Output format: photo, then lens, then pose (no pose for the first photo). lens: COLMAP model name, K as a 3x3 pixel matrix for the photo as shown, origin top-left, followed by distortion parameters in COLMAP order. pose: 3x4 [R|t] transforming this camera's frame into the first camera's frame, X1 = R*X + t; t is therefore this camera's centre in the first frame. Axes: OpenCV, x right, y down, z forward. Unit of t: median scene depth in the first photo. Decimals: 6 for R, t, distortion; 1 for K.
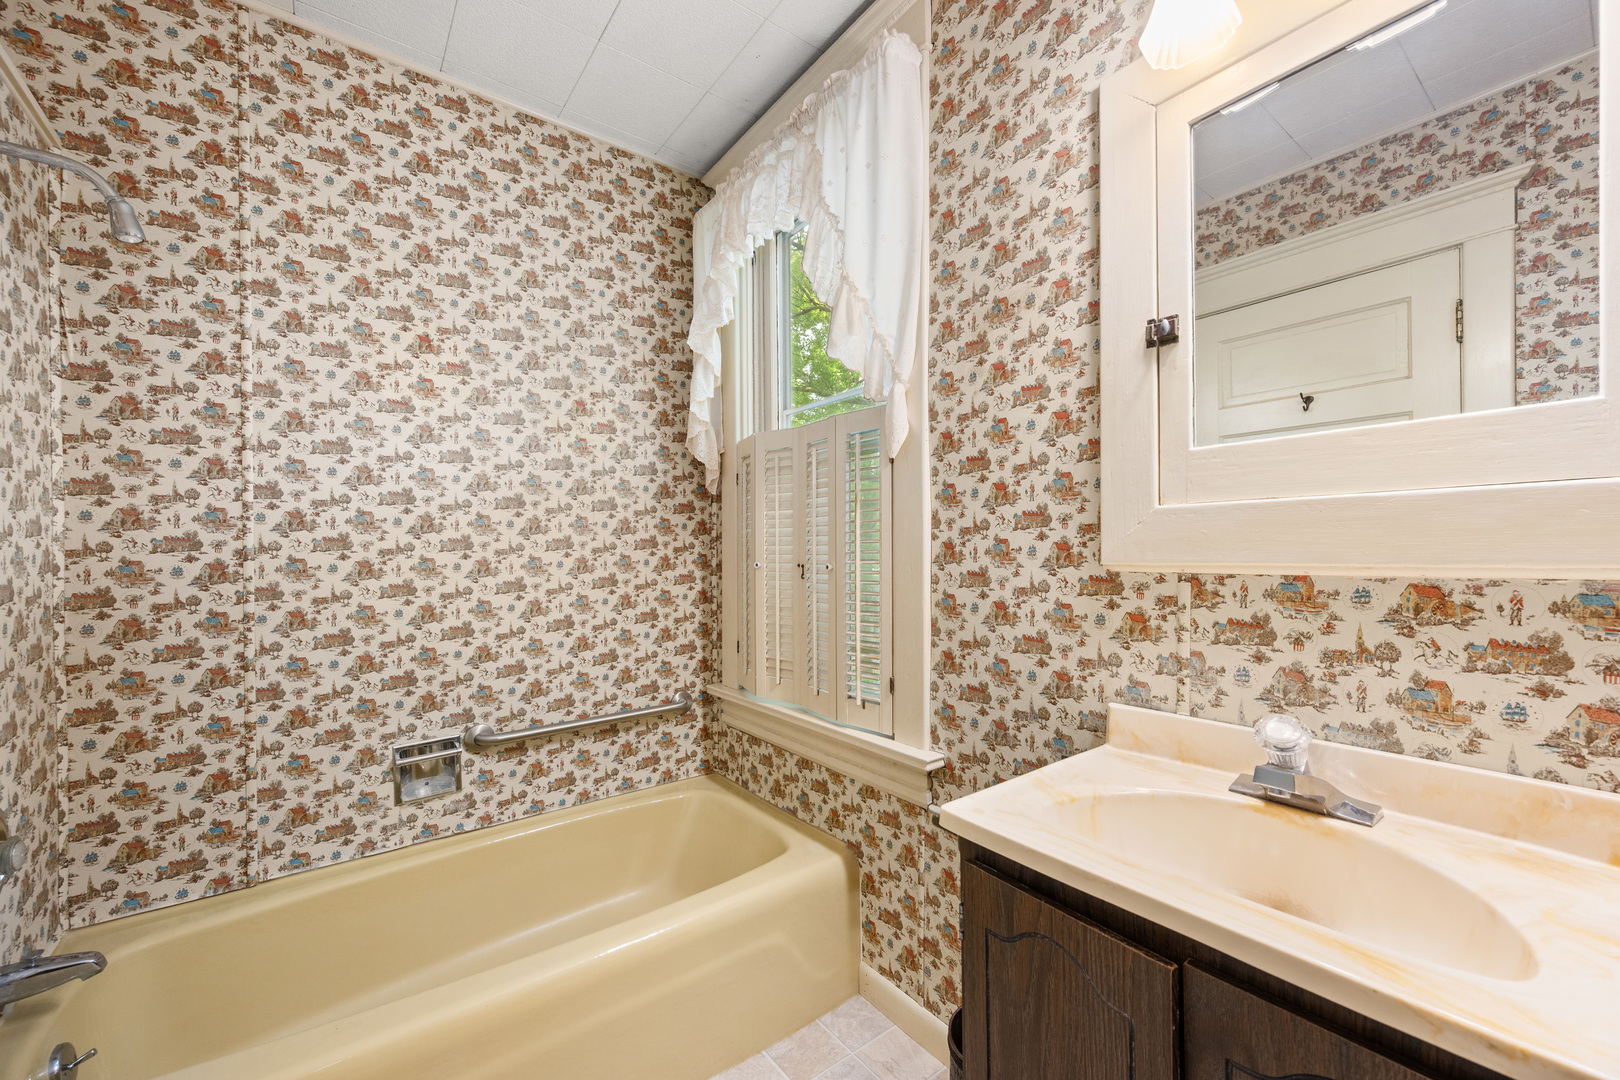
lens RADIAL K [[628.2, 0, 808.5], [0, 628.2, 540.6], [0, 0, 1]] dist [-0.000688, -0.000316]
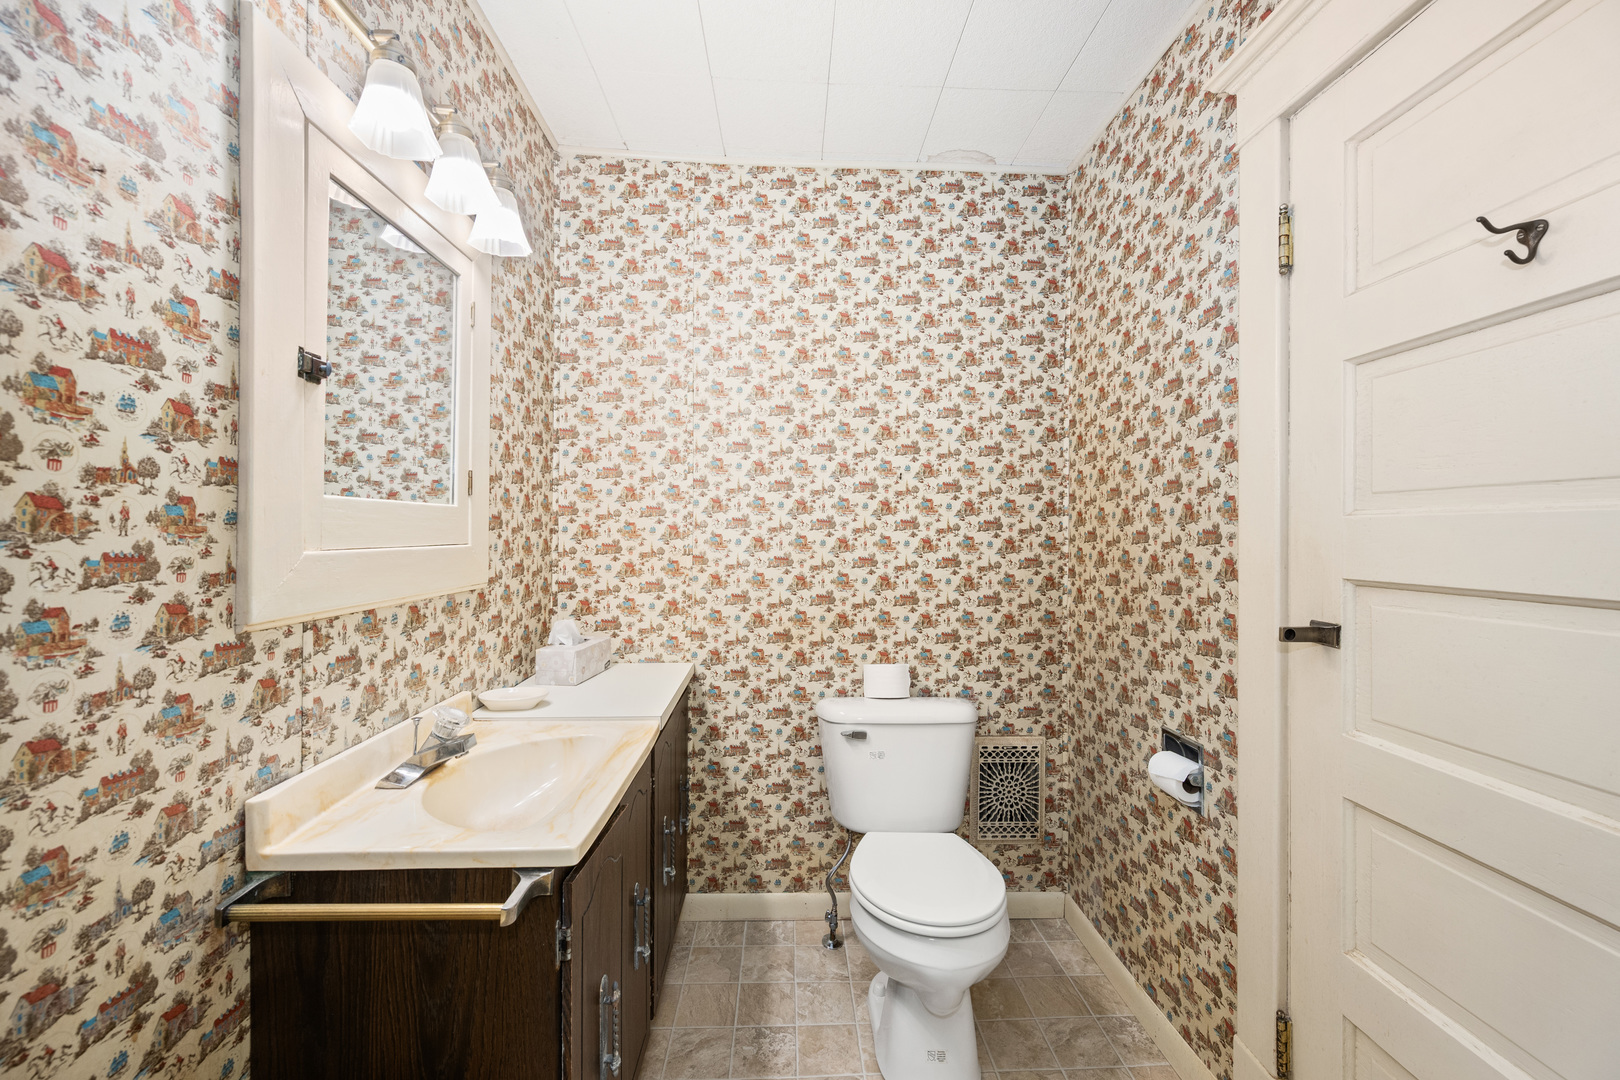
lens RADIAL K [[628.2, 0, 812.3], [0, 628.2, 539.4], [0, 0, 1]] dist [-0.000688, -0.000316]
pose [[-0.811101, 0.003242, 0.584897, -0.529050], [0.001074, 0.999991, -0.004052, -0.061700], [-0.584905, -0.002658, -0.811097, 1.184645]]
